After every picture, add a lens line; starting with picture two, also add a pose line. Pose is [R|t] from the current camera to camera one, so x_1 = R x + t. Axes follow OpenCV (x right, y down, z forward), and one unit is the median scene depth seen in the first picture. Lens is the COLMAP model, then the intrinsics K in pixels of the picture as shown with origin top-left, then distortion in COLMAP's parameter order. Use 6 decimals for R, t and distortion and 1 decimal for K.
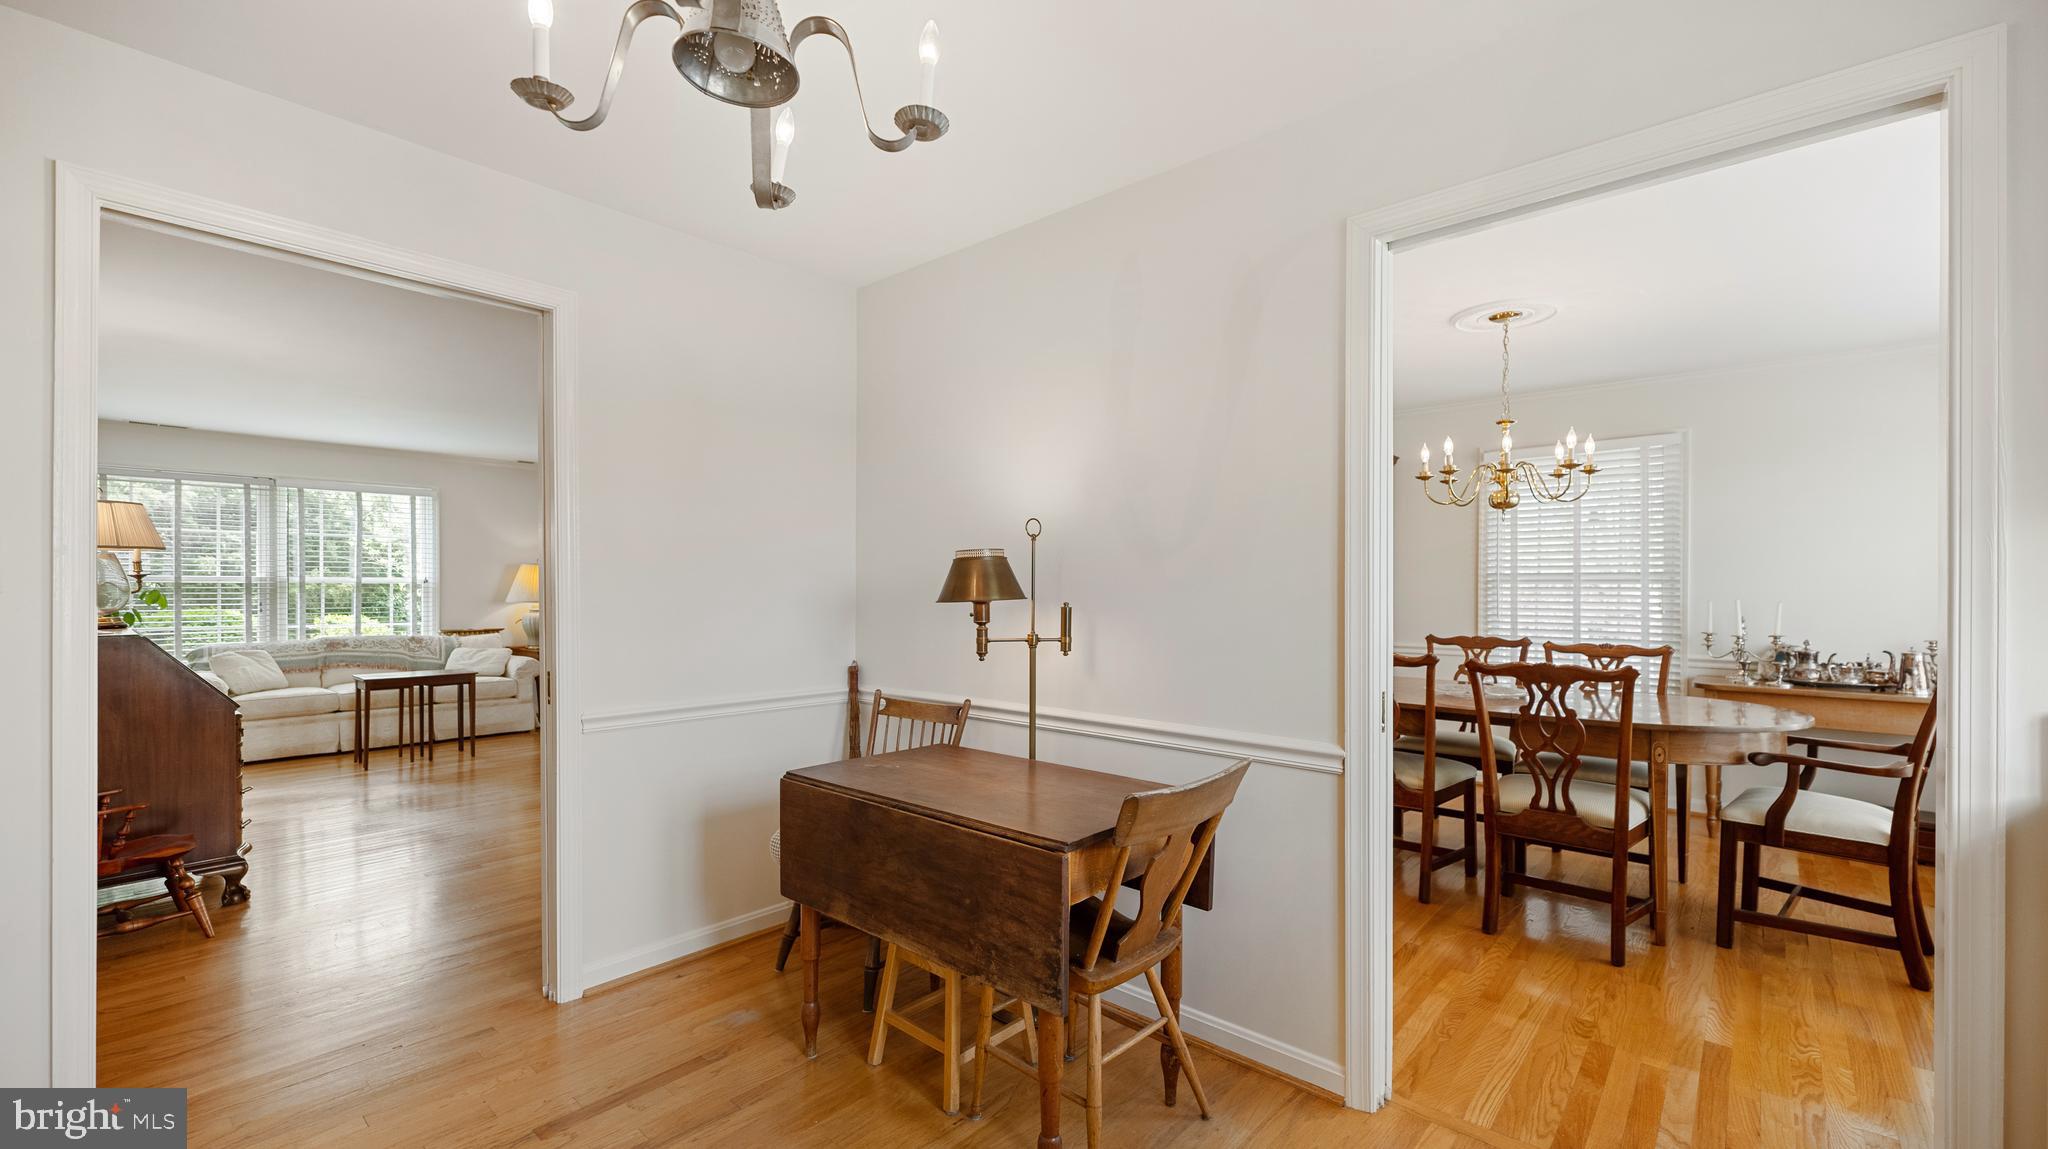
lens RADIAL K [[840.9, 0, 1026.8], [0, 840.9, 589.2], [0, 0, 1]] dist [0.001507, -0.000013]
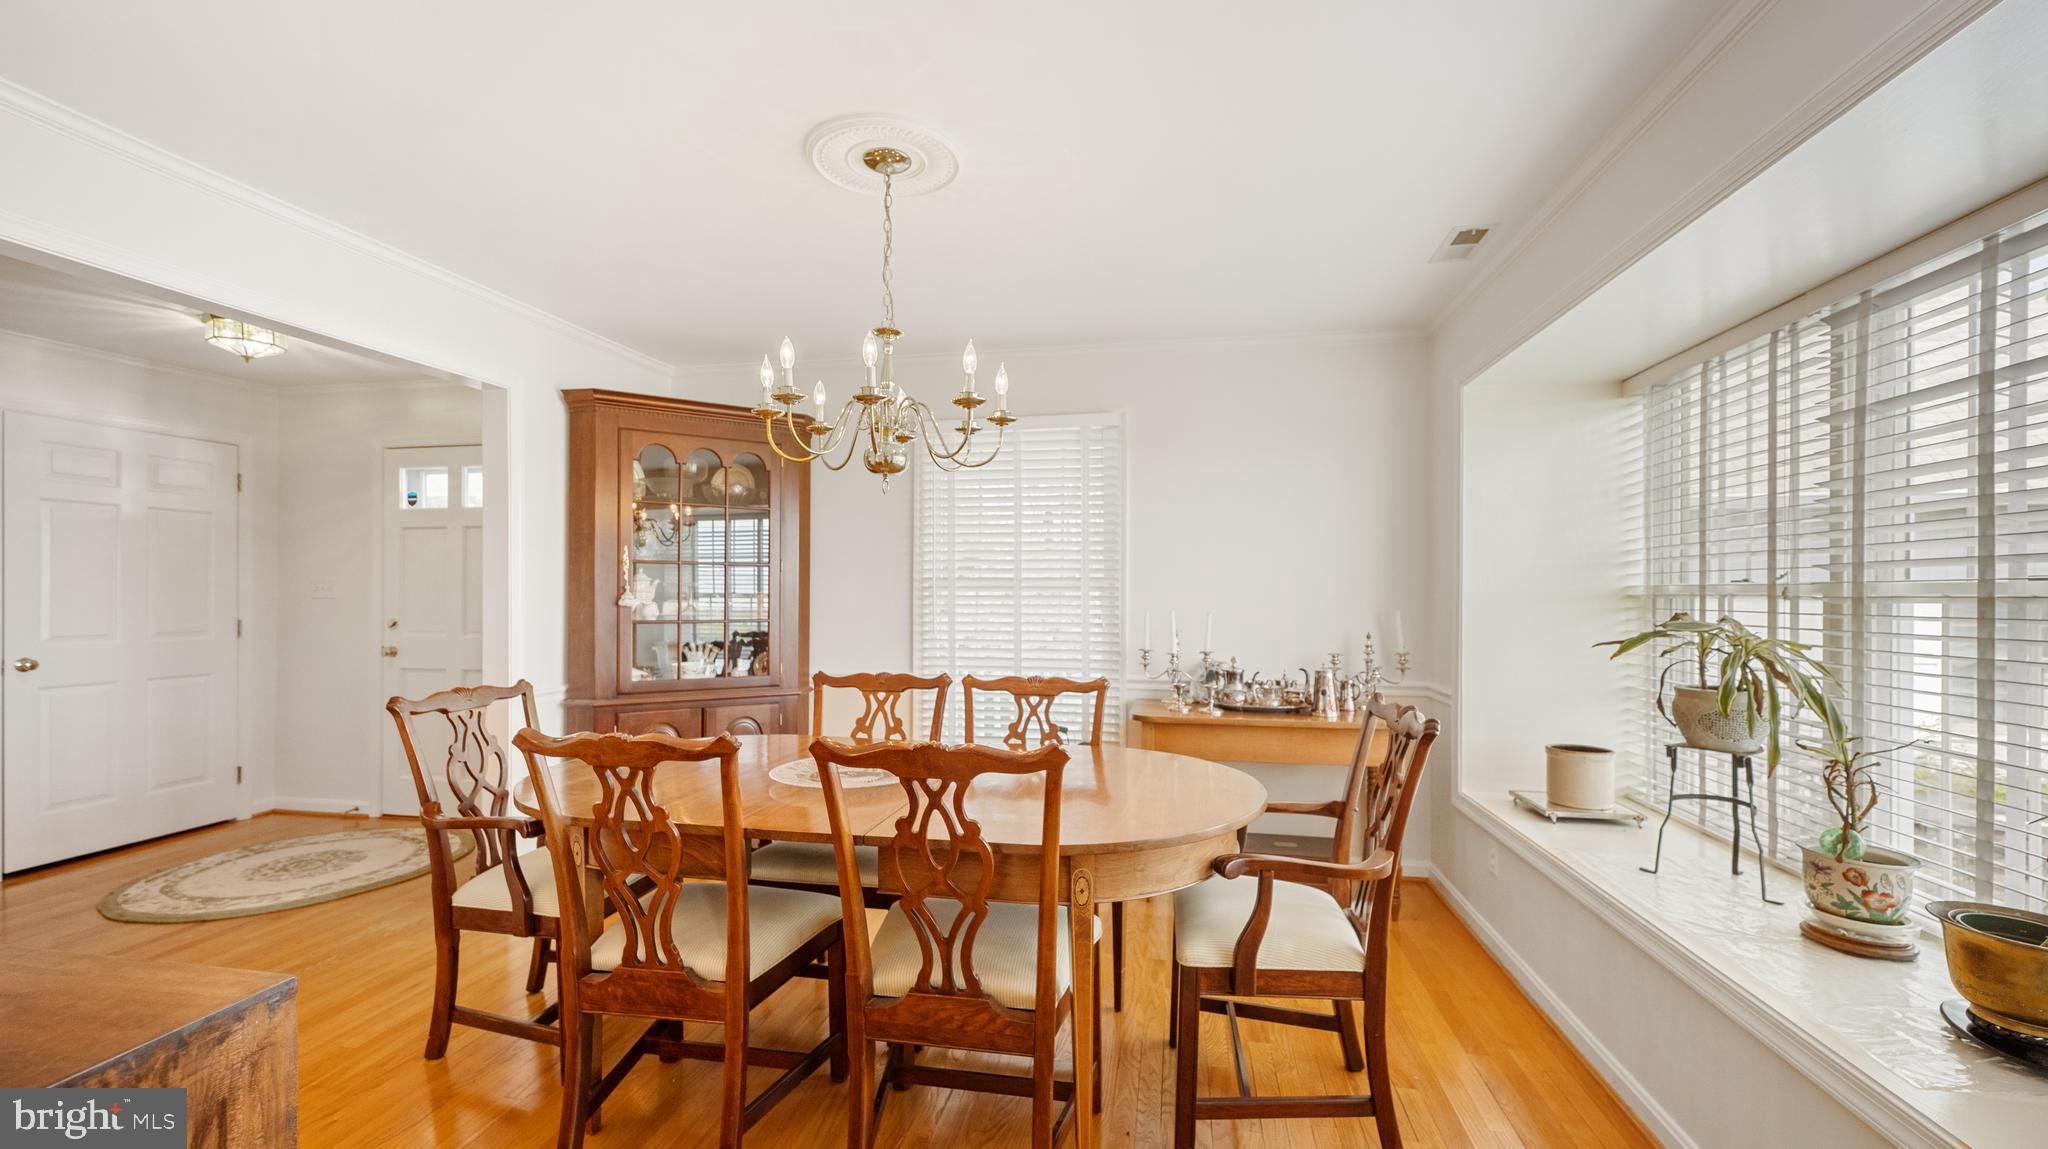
lens RADIAL K [[840.9, 0, 1021.1], [0, 840.9, 580.7], [0, 0, 1]] dist [0.001507, -0.000013]
pose [[0.854979, -0.001197, 0.518660, 0.331627], [0.003918, 0.999984, -0.004150, -0.019025], [-0.518647, 0.005580, 0.854970, 0.428129]]
